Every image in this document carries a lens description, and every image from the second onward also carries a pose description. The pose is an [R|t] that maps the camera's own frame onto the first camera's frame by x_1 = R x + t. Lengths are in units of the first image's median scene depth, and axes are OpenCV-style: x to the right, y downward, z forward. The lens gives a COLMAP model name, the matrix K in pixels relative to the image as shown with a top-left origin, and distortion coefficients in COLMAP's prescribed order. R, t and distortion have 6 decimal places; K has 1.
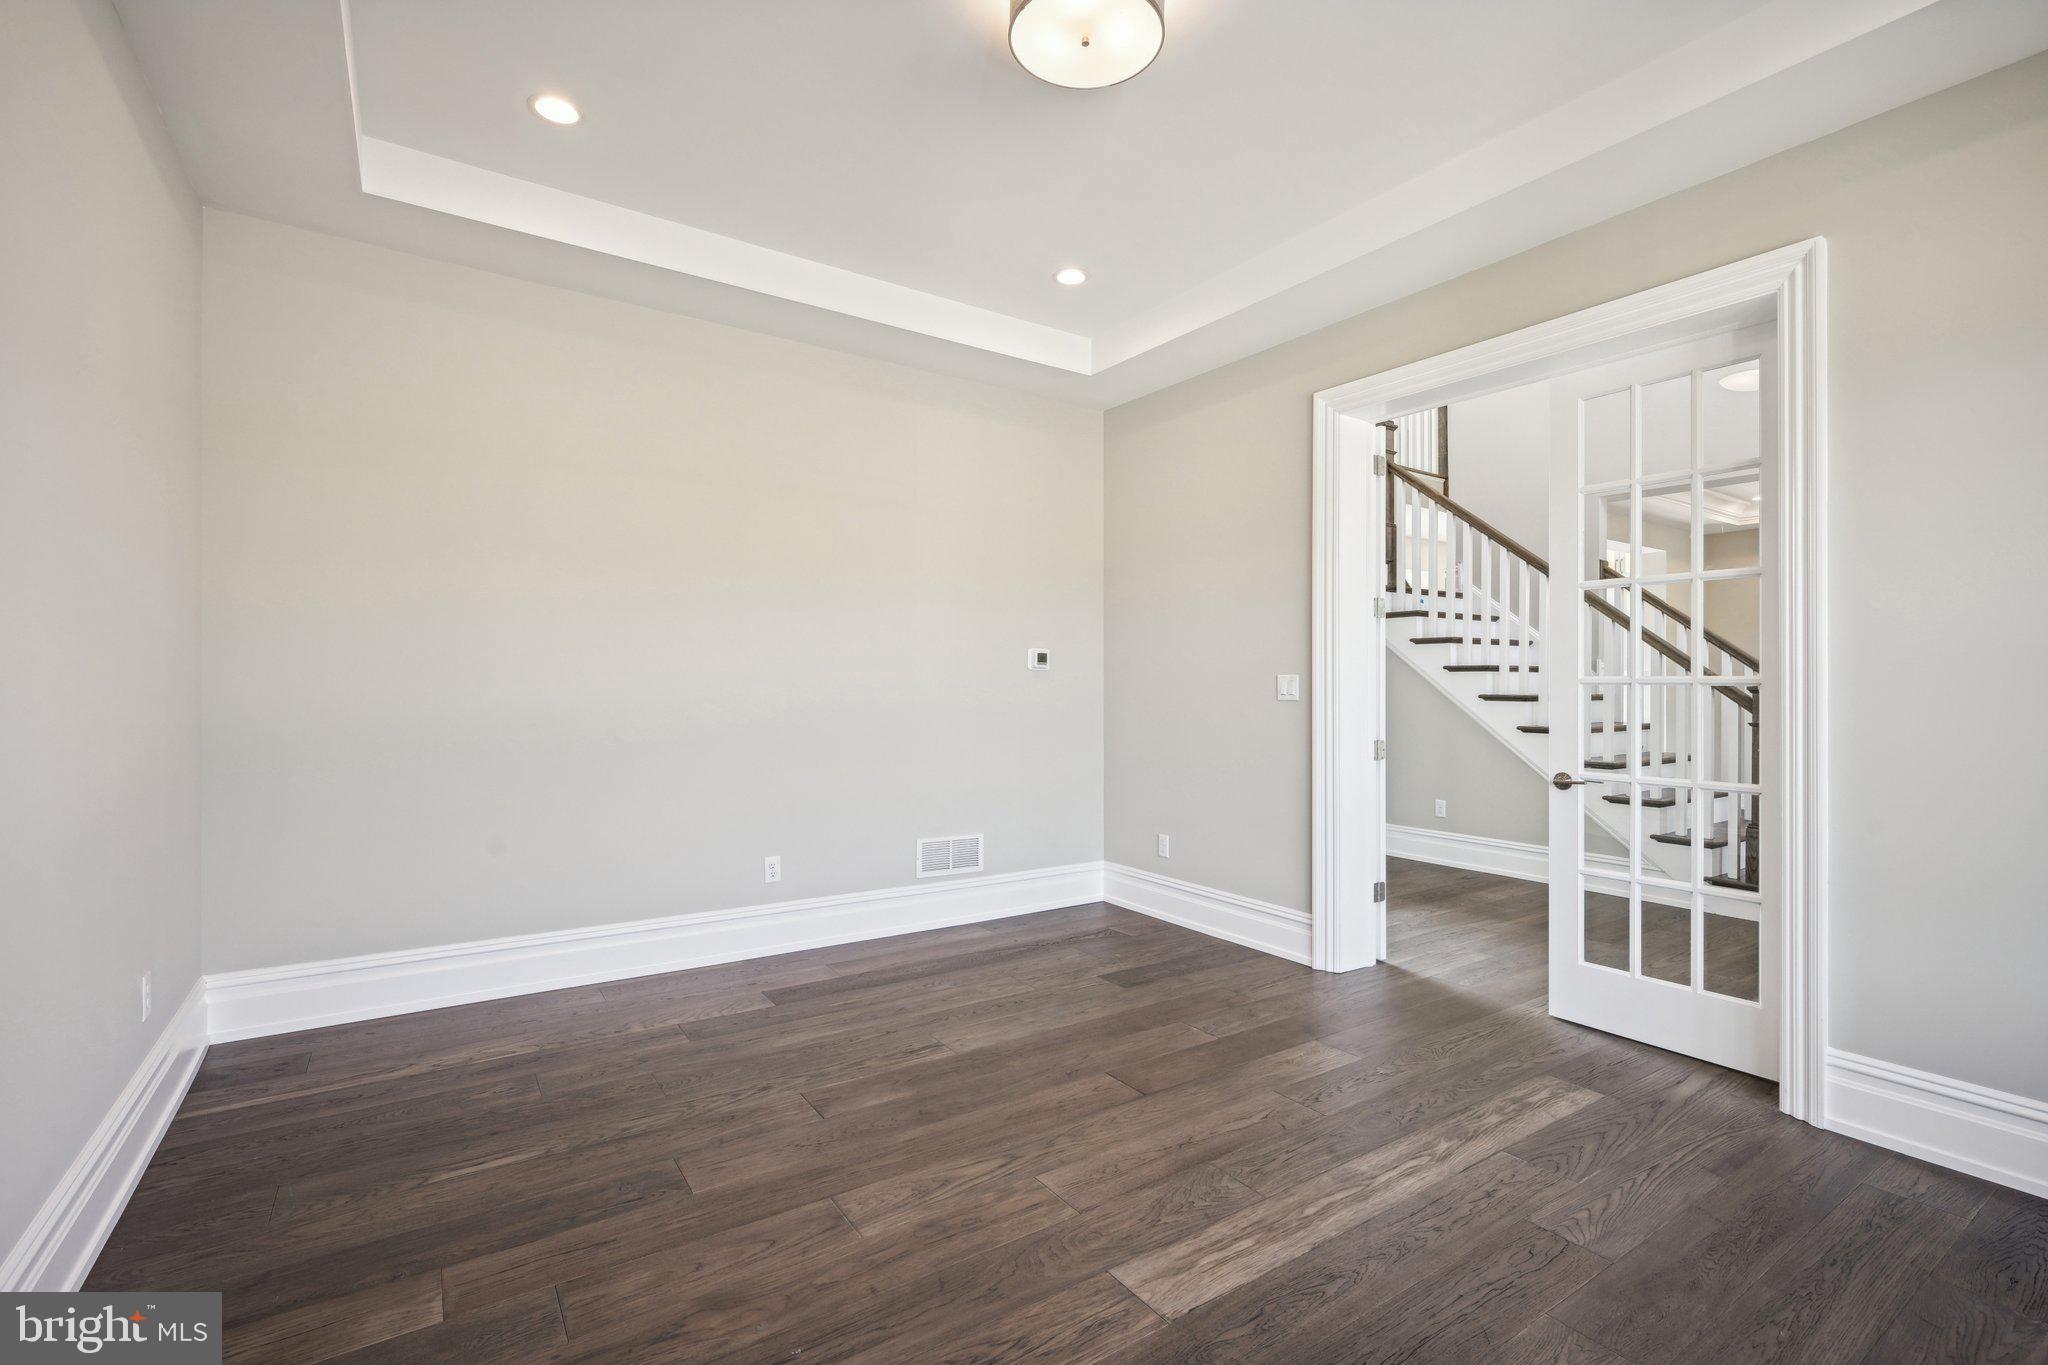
lens RADIAL K [[925.1, 0, 1007.4], [0, 925.1, 688.6], [0, 0, 1]] dist [-0.005837, 0.001872]
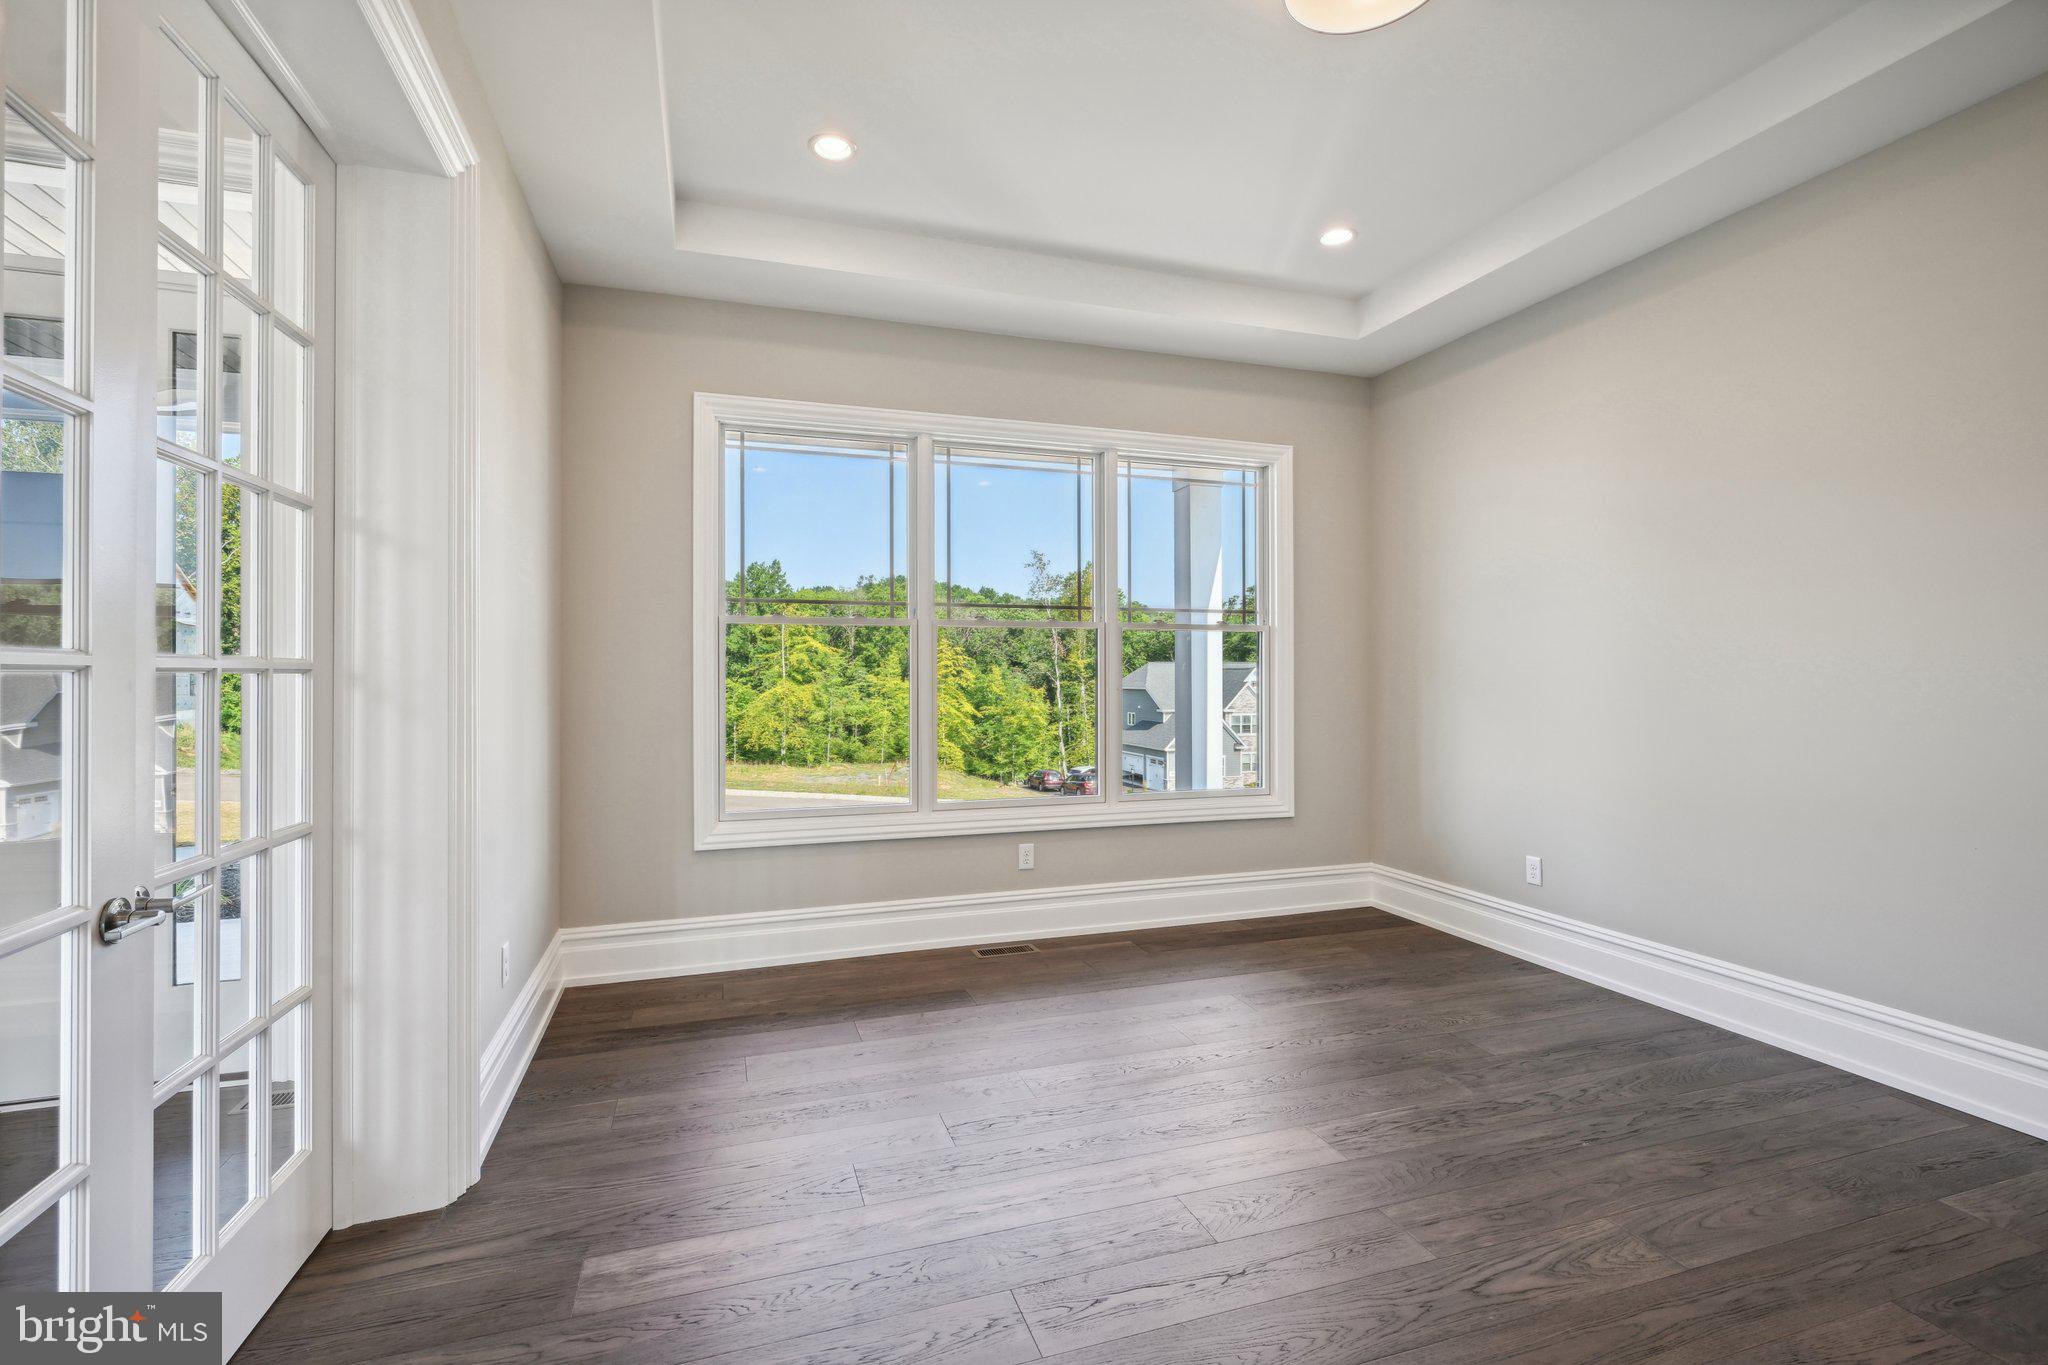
lens RADIAL K [[925.1, 0, 1008.3], [0, 925.1, 678.3], [0, 0, 1]] dist [-0.005837, 0.001872]
pose [[-0.964551, 0.000605, 0.263897, 0.179798], [0.003039, 0.999957, 0.008814, -0.006678], [-0.263880, 0.009303, -0.964511, 1.859282]]
